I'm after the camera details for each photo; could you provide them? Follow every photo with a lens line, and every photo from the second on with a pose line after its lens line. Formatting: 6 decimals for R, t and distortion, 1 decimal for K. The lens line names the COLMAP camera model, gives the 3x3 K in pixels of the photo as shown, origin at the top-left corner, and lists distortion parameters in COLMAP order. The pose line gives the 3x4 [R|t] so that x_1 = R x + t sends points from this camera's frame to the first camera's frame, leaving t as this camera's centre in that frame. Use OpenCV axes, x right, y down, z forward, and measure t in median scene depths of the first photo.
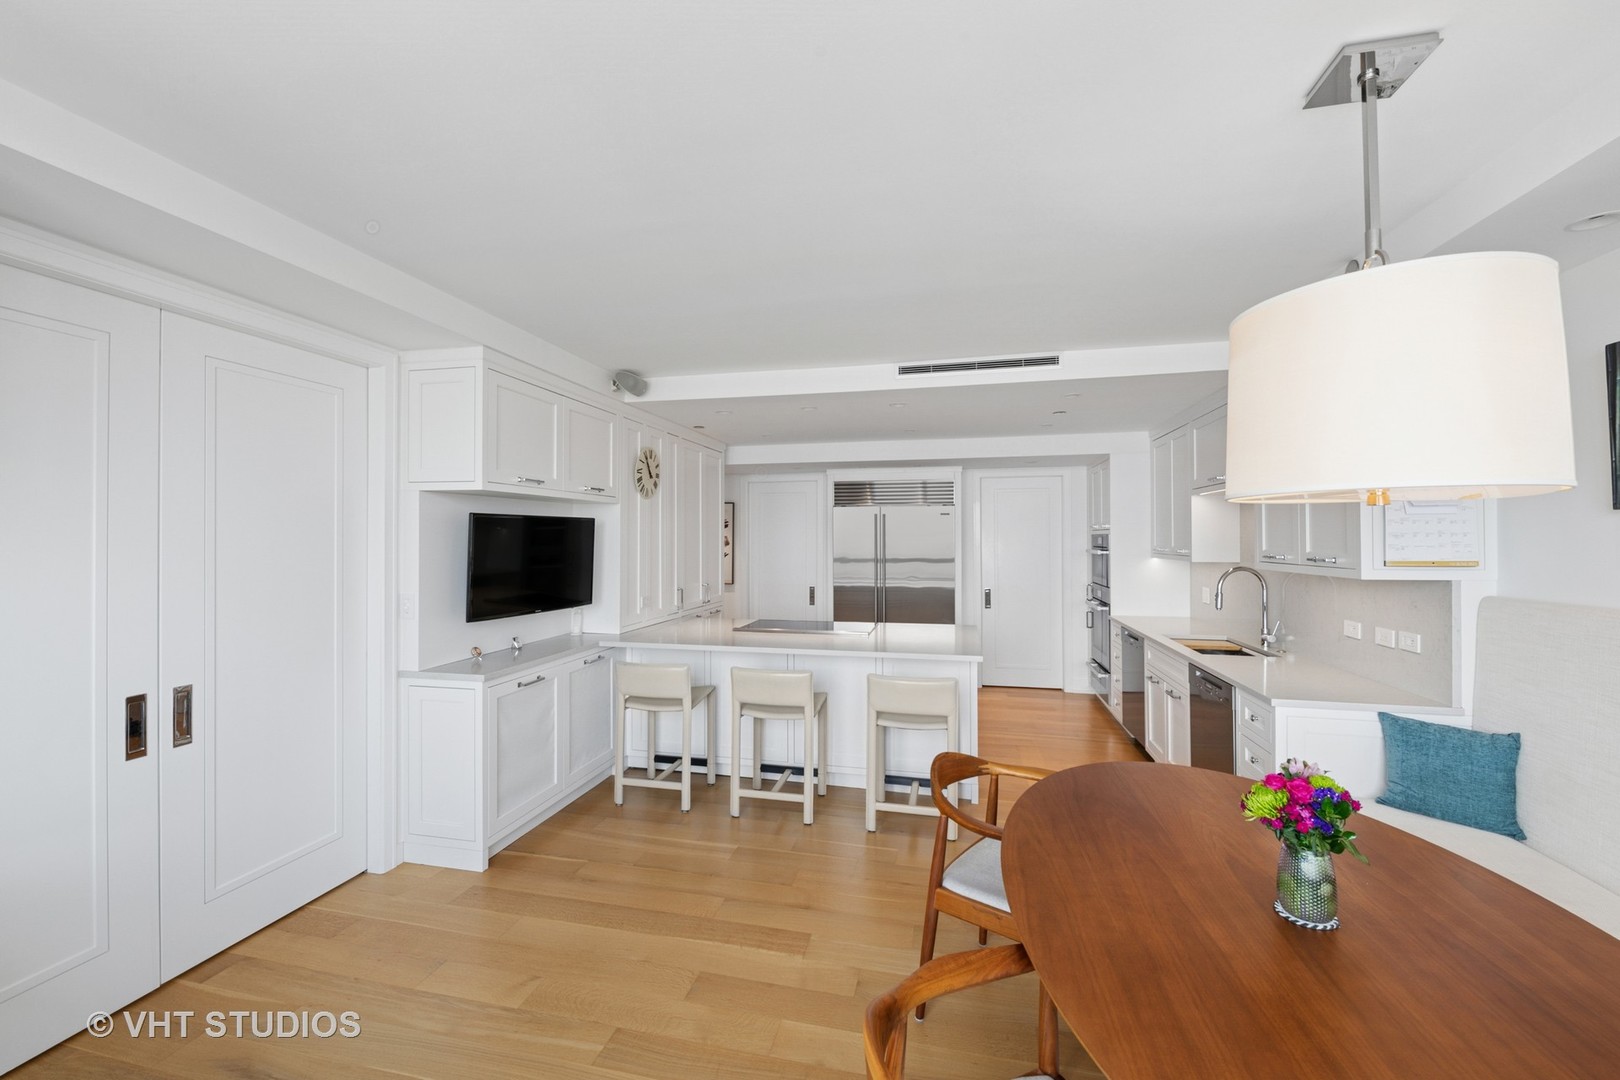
lens RADIAL K [[648.2, 0, 801.7], [0, 648.2, 530.9], [0, 0, 1]] dist [-0.001521, -0.001138]
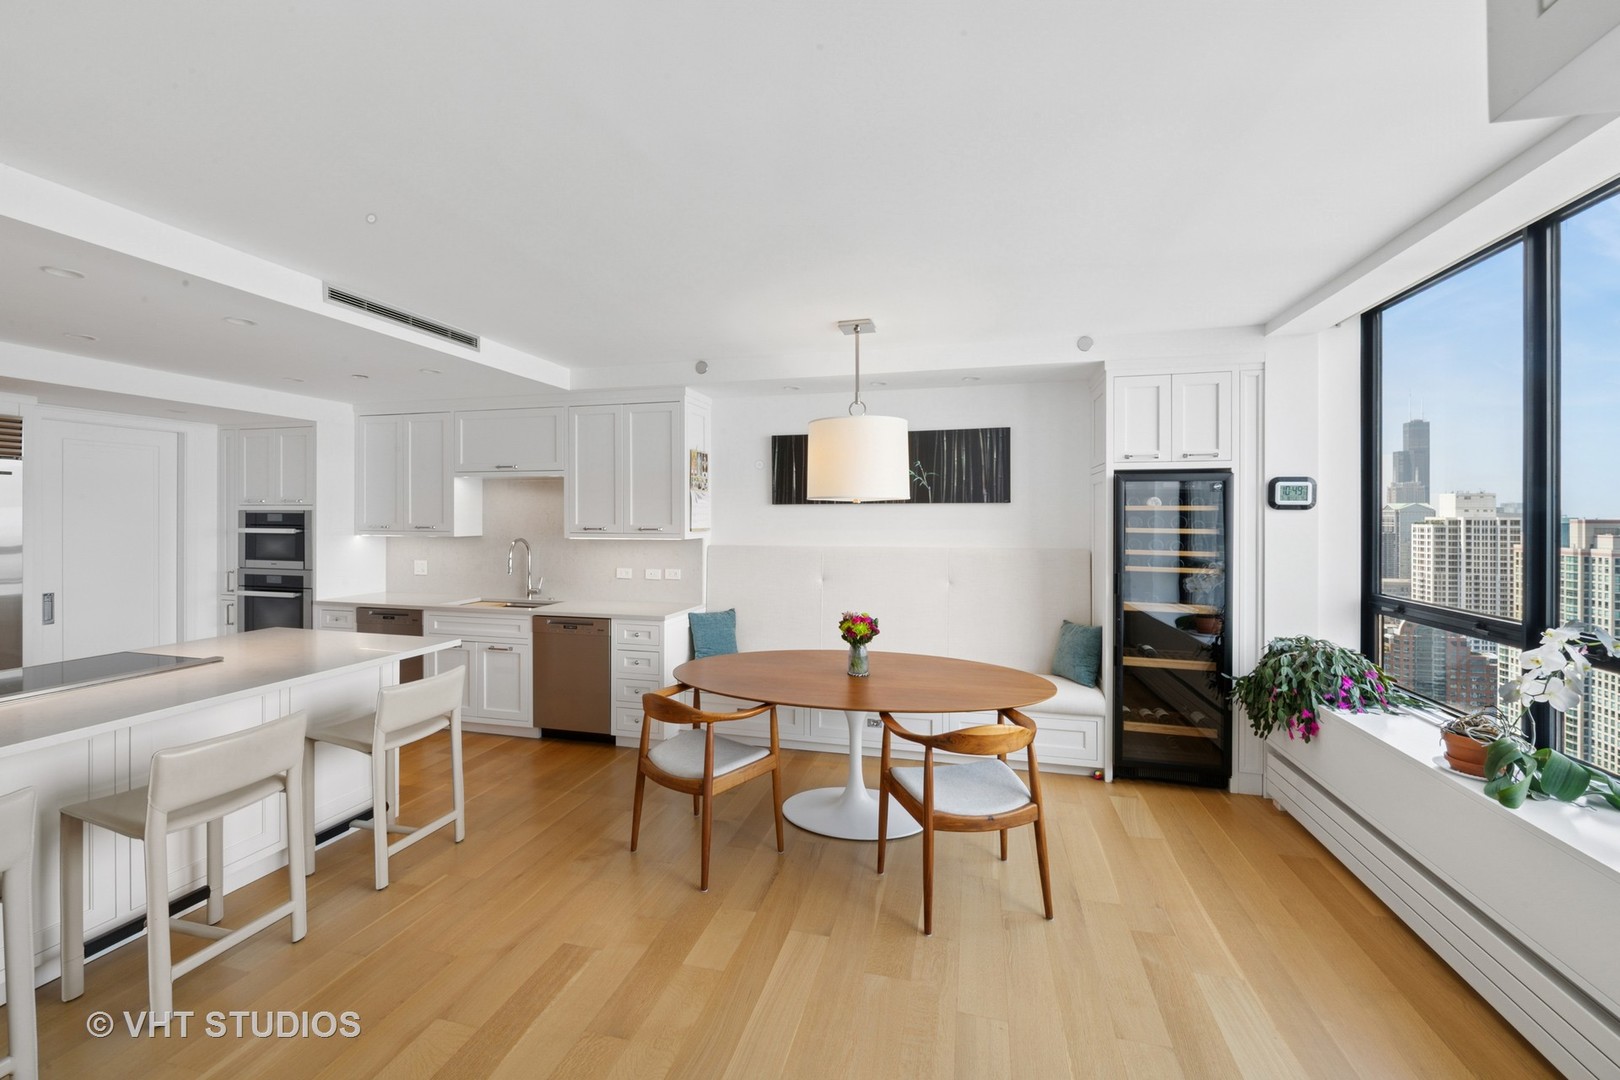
lens RADIAL K [[648.2, 0, 804.8], [0, 648.2, 517.4], [0, 0, 1]] dist [-0.001521, -0.001138]
pose [[0.020767, -0.000710, 0.999784, -0.491353], [-0.014004, 0.999901, 0.001001, 0.005189], [-0.999686, -0.014022, 0.020755, 0.354140]]
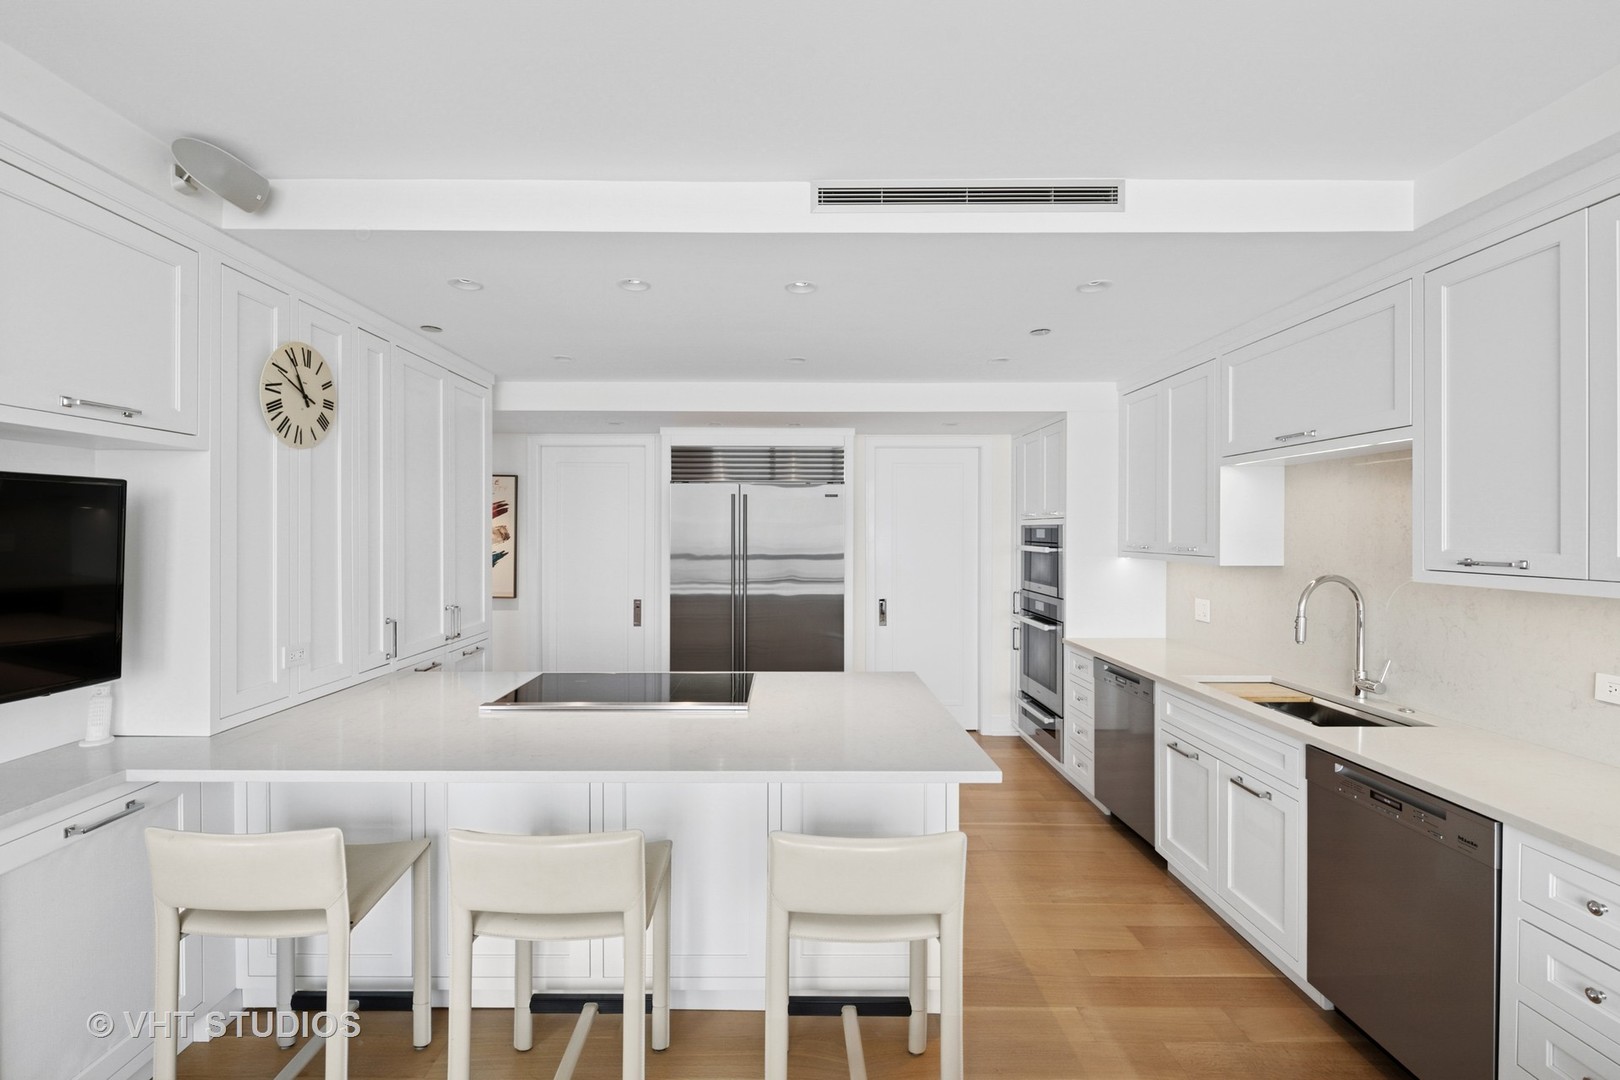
lens RADIAL K [[683.2, 0, 789.0], [0, 683.2, 534.1], [0, 0, 1]] dist [-0.000566, -0.000395]
pose [[0.972155, 0.001132, 0.234336, 0.003326], [-0.004902, 0.999868, 0.015505, 0.006652], [-0.234288, -0.016222, 0.972032, 0.402575]]
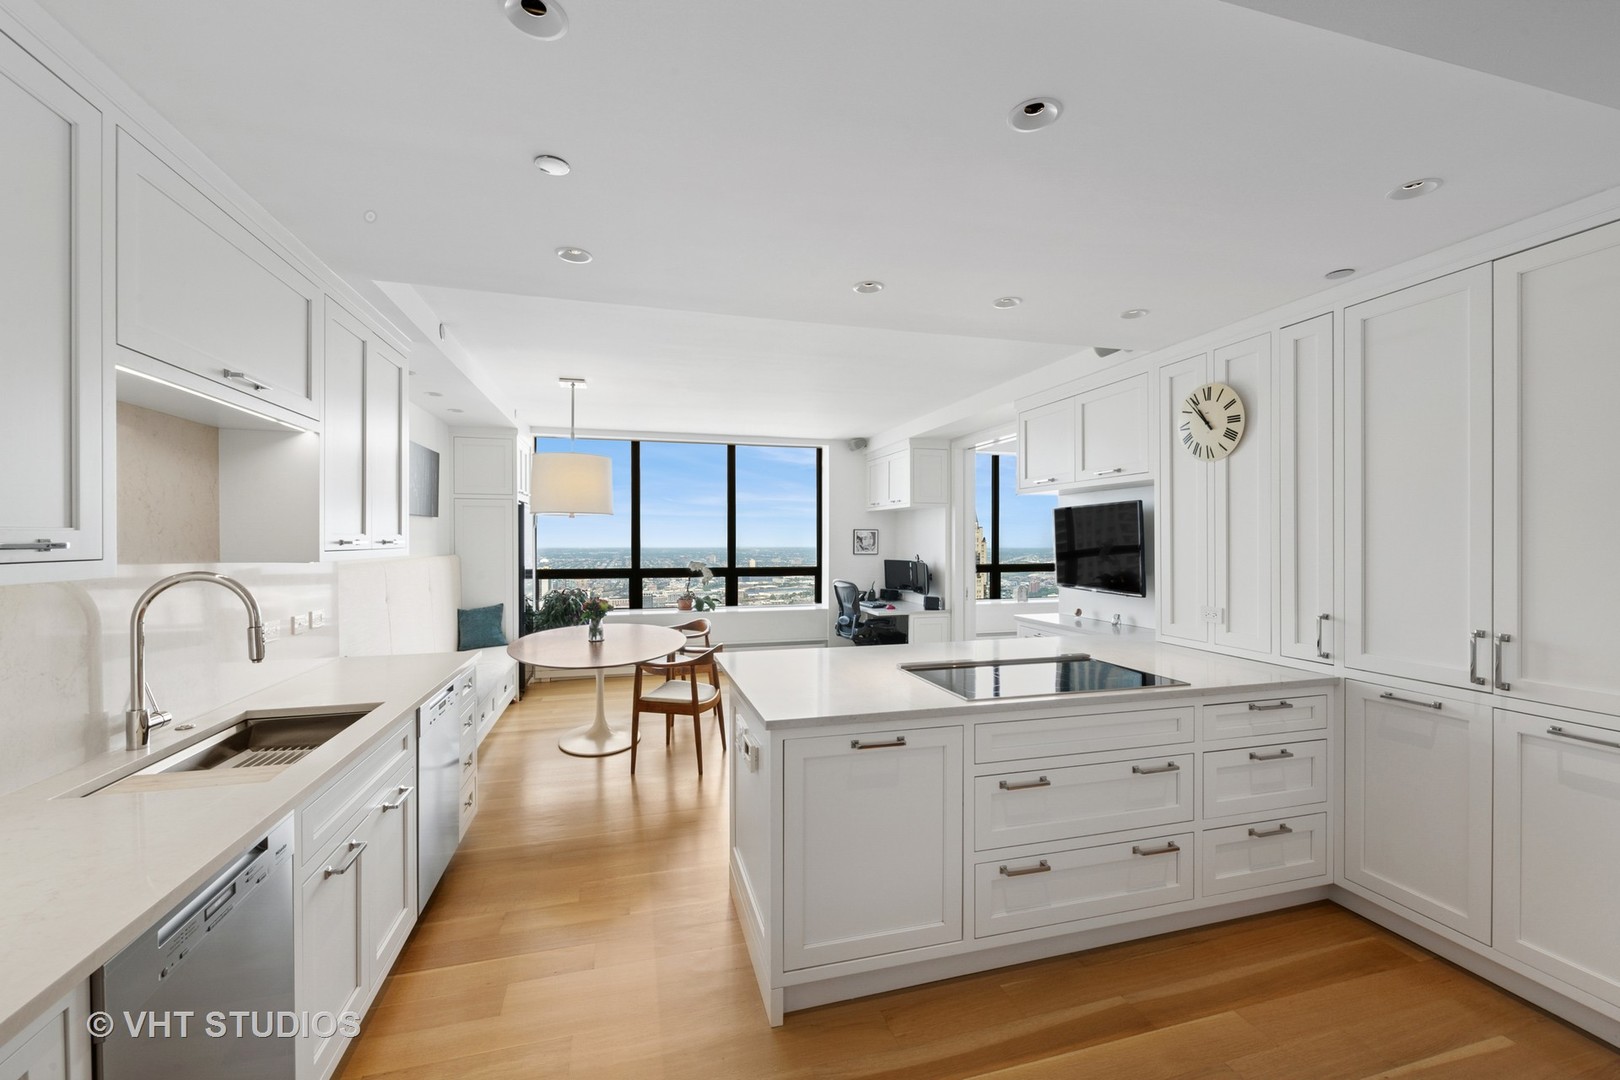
lens RADIAL K [[648.2, 0, 805.0], [0, 648.2, 541.4], [0, 0, 1]] dist [-0.001521, -0.001138]
pose [[-0.869284, 0.003396, -0.494301, 0.453796], [0.007194, 0.999957, -0.005782, 0.034076], [0.494260, -0.008583, -0.869272, 1.368370]]
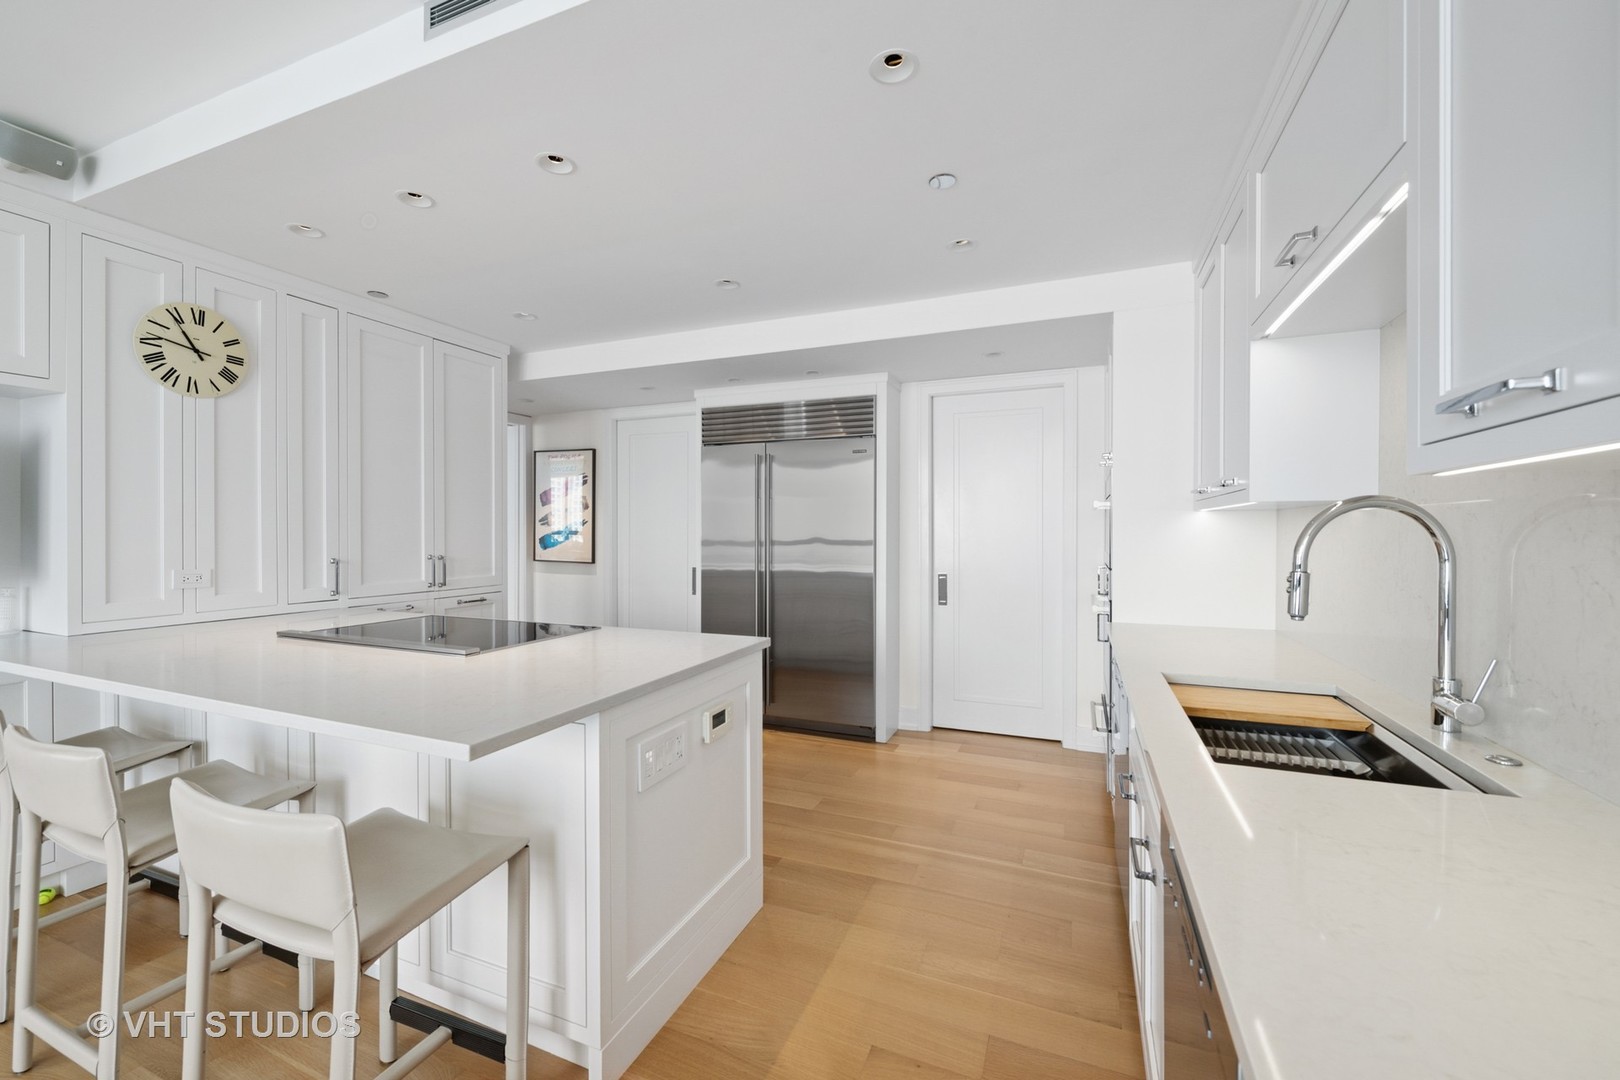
lens RADIAL K [[648.2, 0, 807.8], [0, 648.2, 533.1], [0, 0, 1]] dist [-0.001521, -0.001138]
pose [[0.986790, 0.002446, -0.161986, 0.379550], [-0.000441, 0.999923, 0.012409, 0.062083], [0.162004, -0.012174, 0.986715, 0.528014]]
